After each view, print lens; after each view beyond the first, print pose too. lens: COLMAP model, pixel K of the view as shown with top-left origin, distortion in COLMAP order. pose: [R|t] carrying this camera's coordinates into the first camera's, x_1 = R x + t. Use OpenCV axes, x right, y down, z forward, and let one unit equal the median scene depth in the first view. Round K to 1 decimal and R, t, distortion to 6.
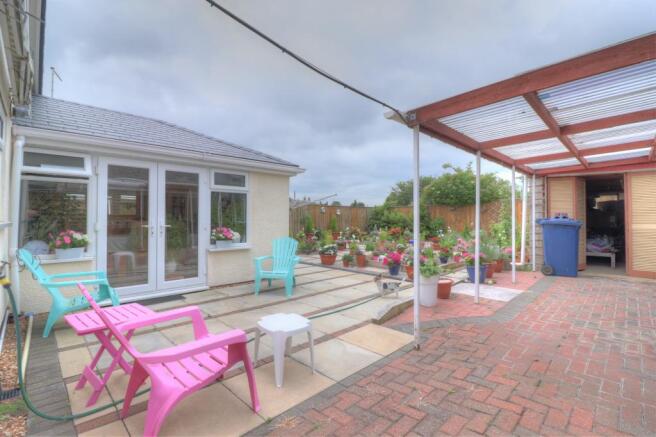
lens RADIAL K [[303.0, 0, 328.0], [0, 303.0, 218.5], [0, 0, 1]] dist [0.000382, -0.000254]
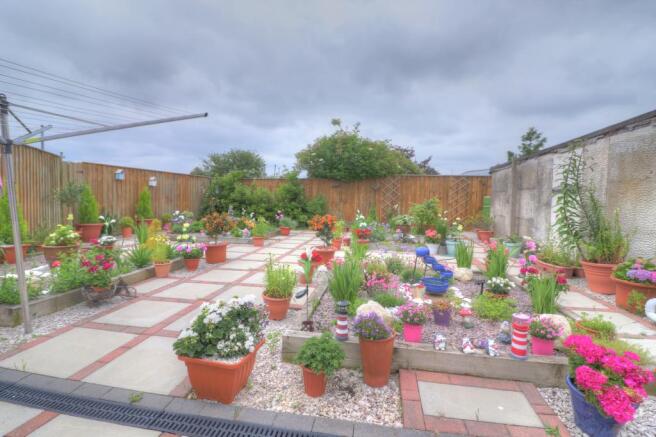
lens RADIAL K [[303.0, 0, 328.0], [0, 303.0, 218.5], [0, 0, 1]] dist [0.000382, -0.000254]
pose [[0.805043, -0.019517, 0.592895, -0.036151], [-0.020887, 0.997906, 0.061211, 0.004612], [-0.592849, -0.061661, 0.802950, 0.389611]]
